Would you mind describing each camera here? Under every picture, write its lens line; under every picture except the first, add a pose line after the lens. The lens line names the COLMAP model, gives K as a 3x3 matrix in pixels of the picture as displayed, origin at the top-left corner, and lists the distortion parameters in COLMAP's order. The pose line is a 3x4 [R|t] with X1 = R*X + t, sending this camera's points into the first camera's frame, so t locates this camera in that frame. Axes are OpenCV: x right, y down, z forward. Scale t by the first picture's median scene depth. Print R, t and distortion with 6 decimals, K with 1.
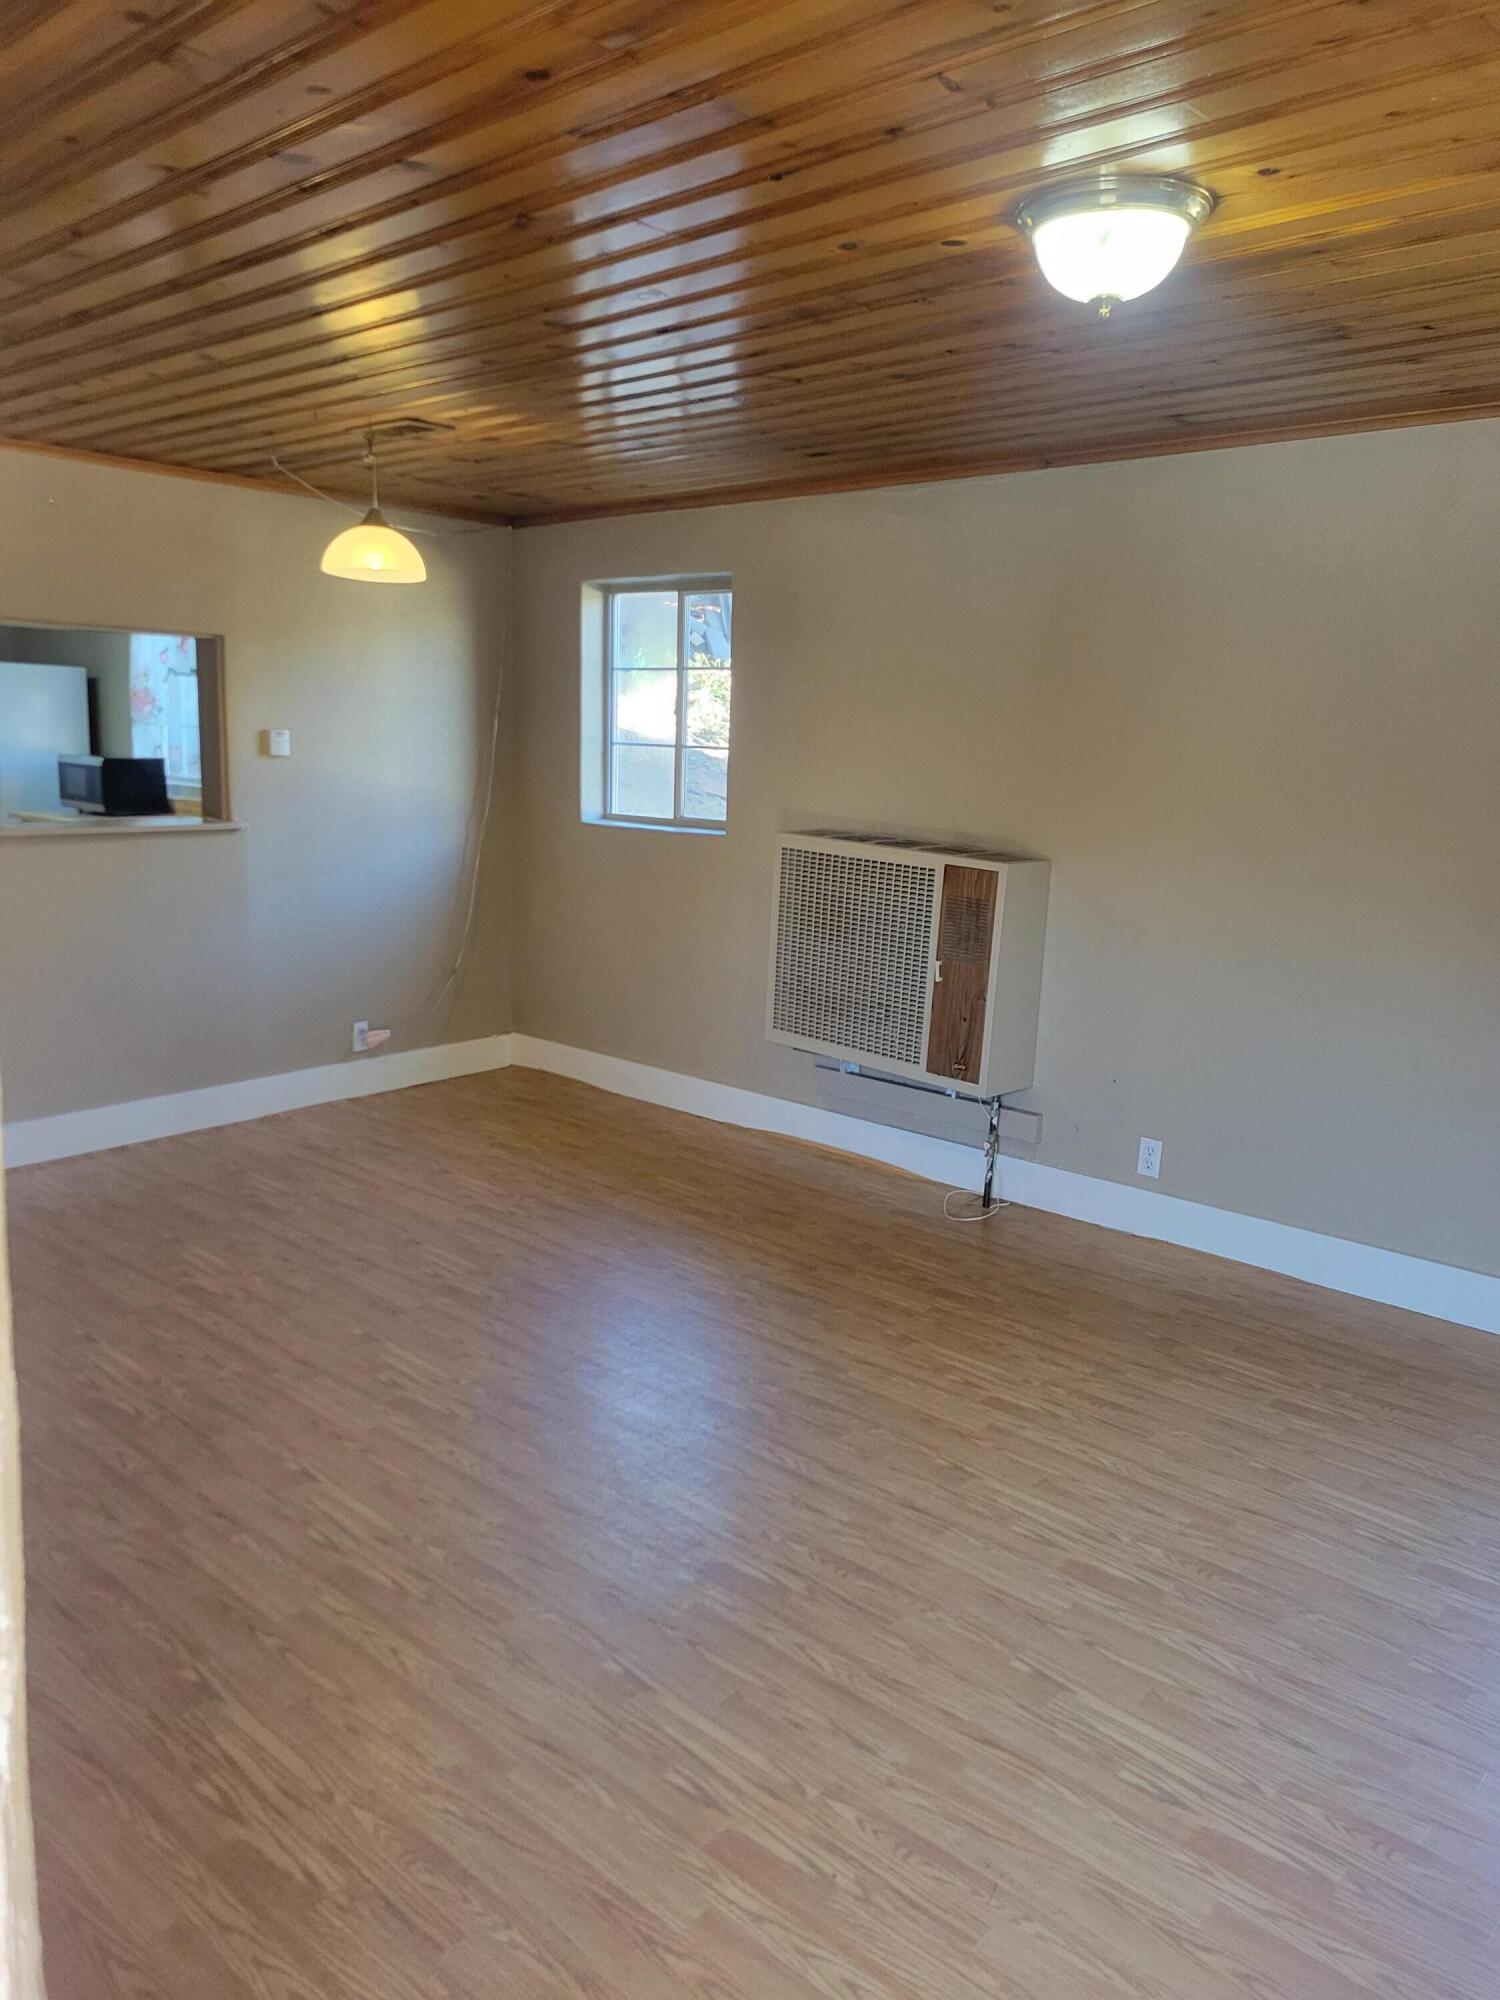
lens RADIAL K [[1532.0, 0, 745.2], [0, 1532.0, 996.8], [0, 0, 1]] dist [0.062079, -0.036778]
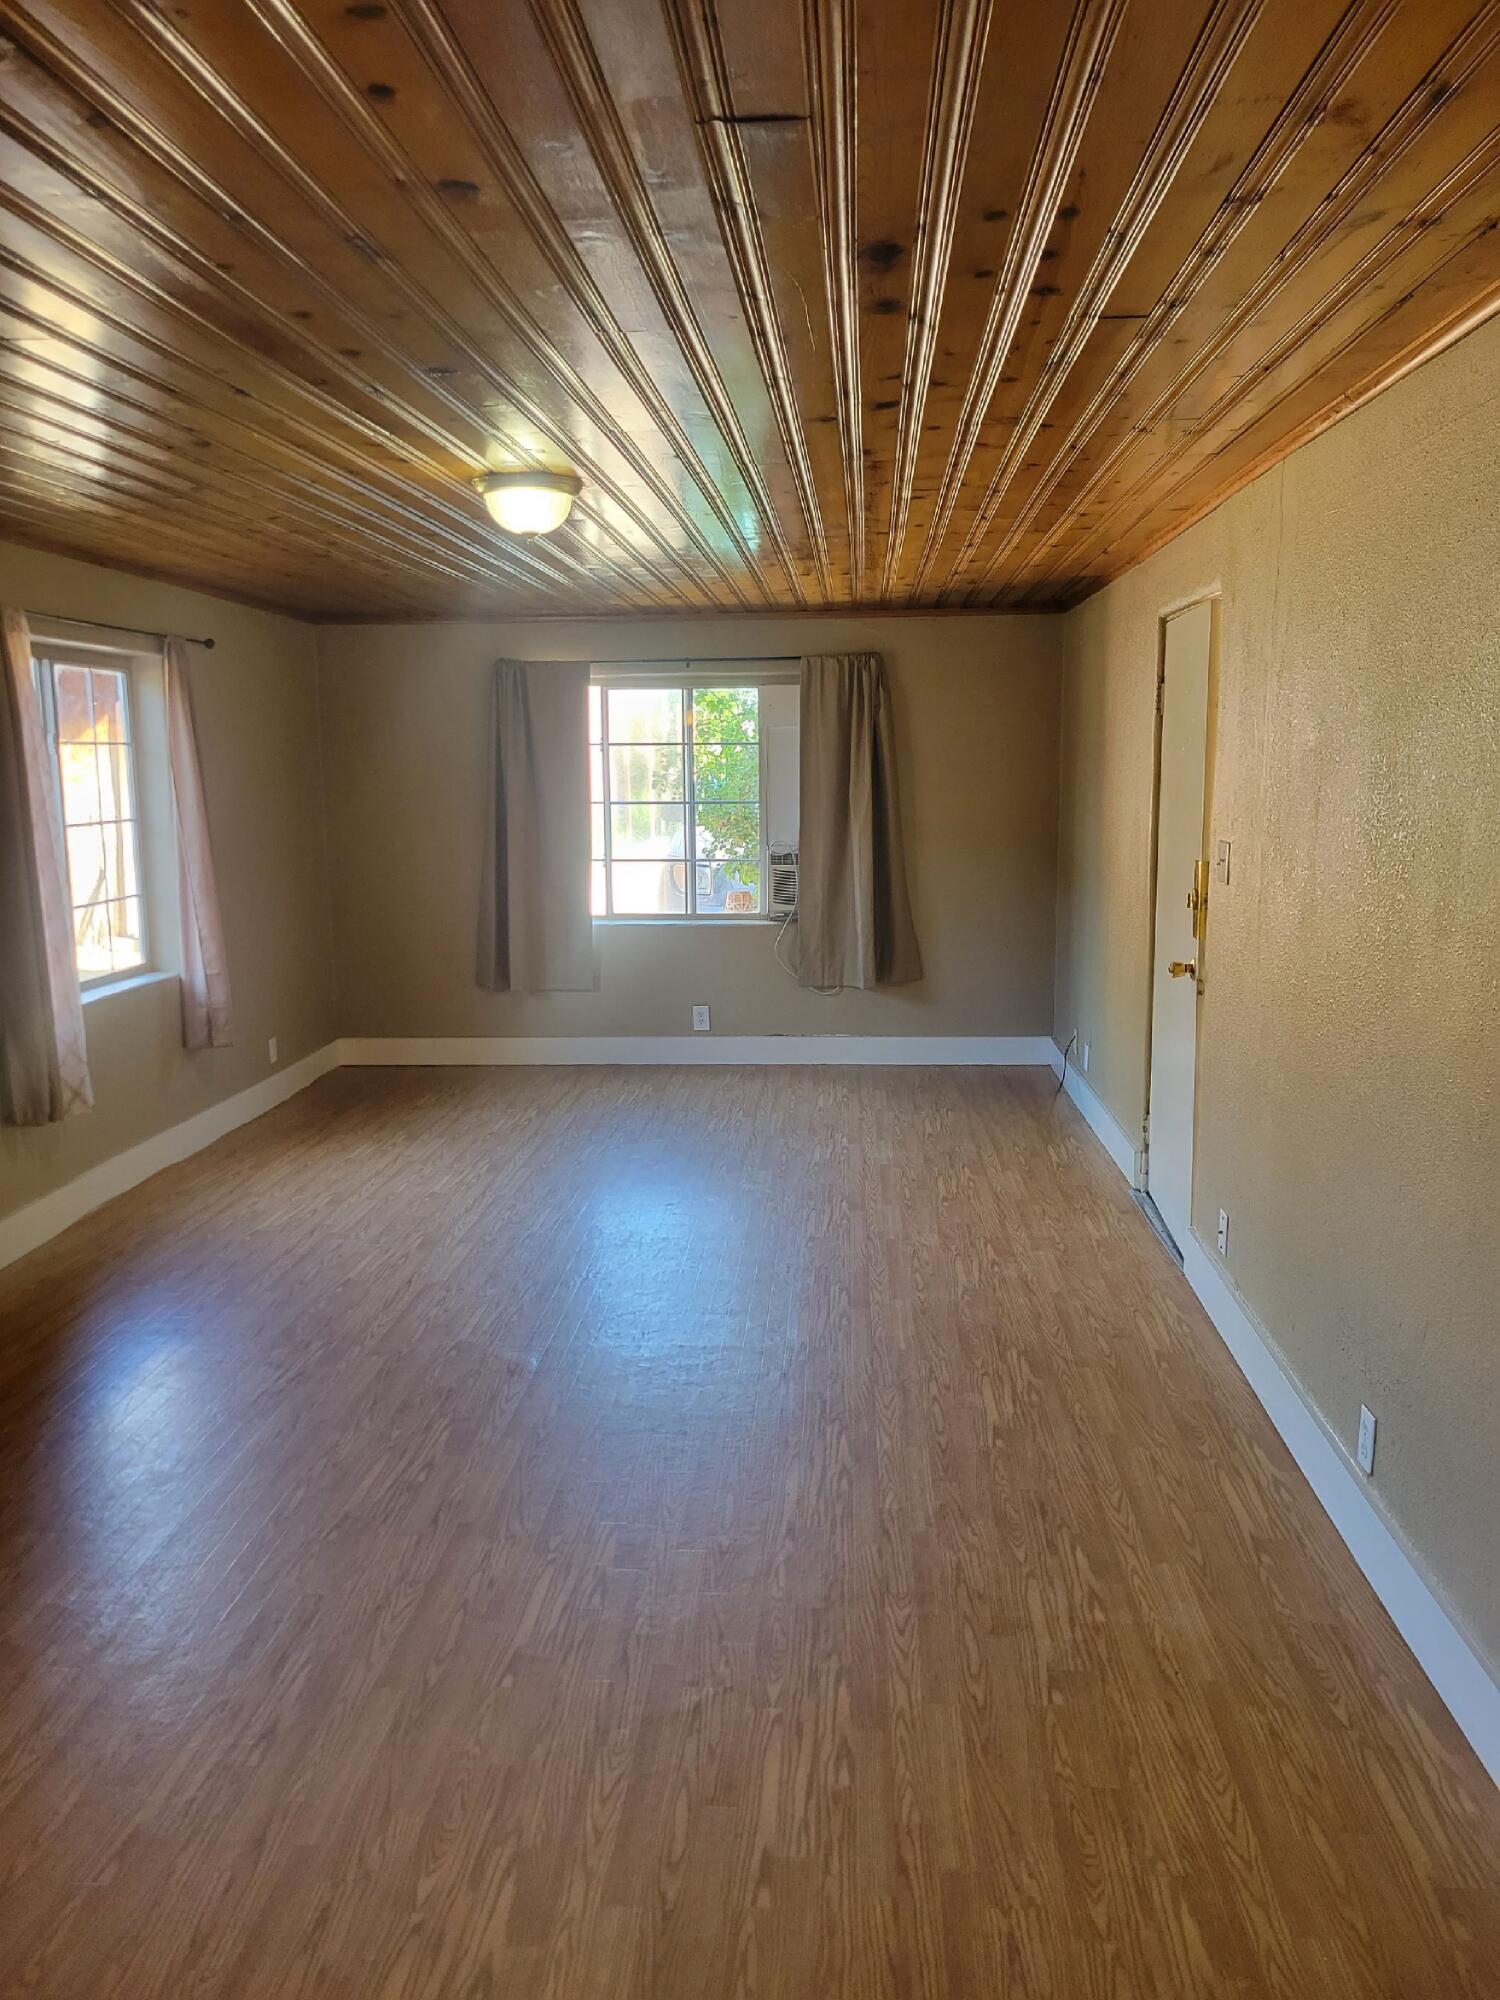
lens RADIAL K [[1532.0, 0, 754.6], [0, 1532.0, 1002.7], [0, 0, 1]] dist [0.062079, -0.036778]
pose [[-0.635483, -0.149573, 0.757489, -0.740906], [0.125862, 0.947868, 0.292755, -0.245011], [-0.761788, 0.281379, -0.583528, 1.131666]]
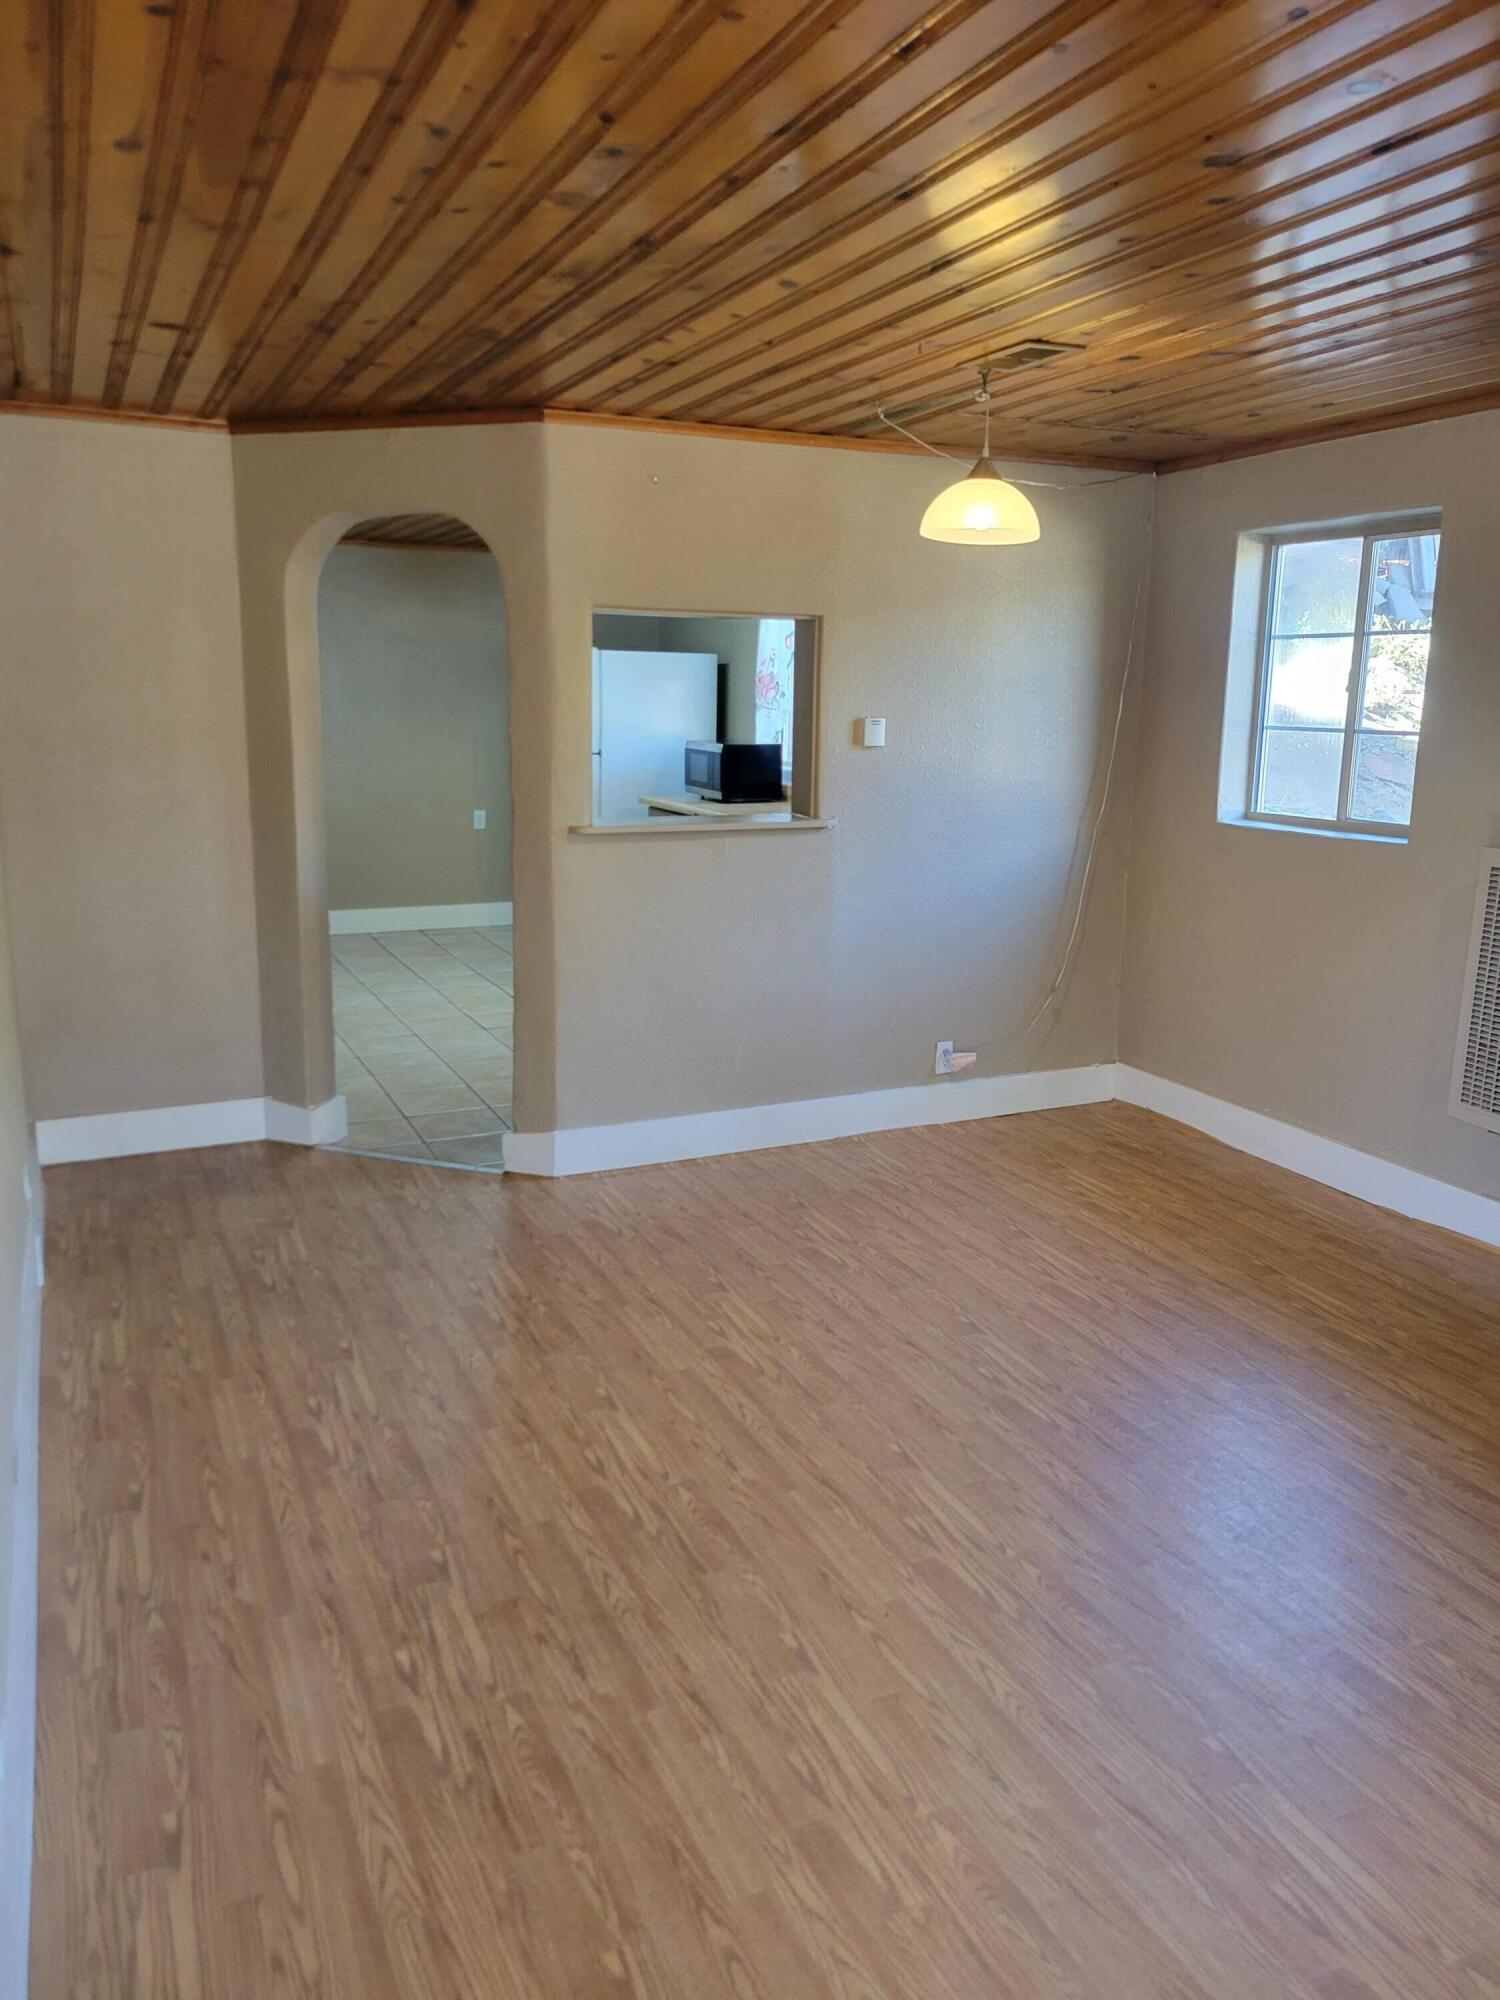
lens RADIAL K [[1532.0, 0, 742.4], [0, 1532.0, 986.5], [0, 0, 1]] dist [0.062079, -0.036778]
pose [[0.918347, 0.061870, -0.390911, -0.015030], [-0.058089, 0.998080, 0.021501, -0.040315], [0.391490, 0.002963, 0.920177, 0.184452]]
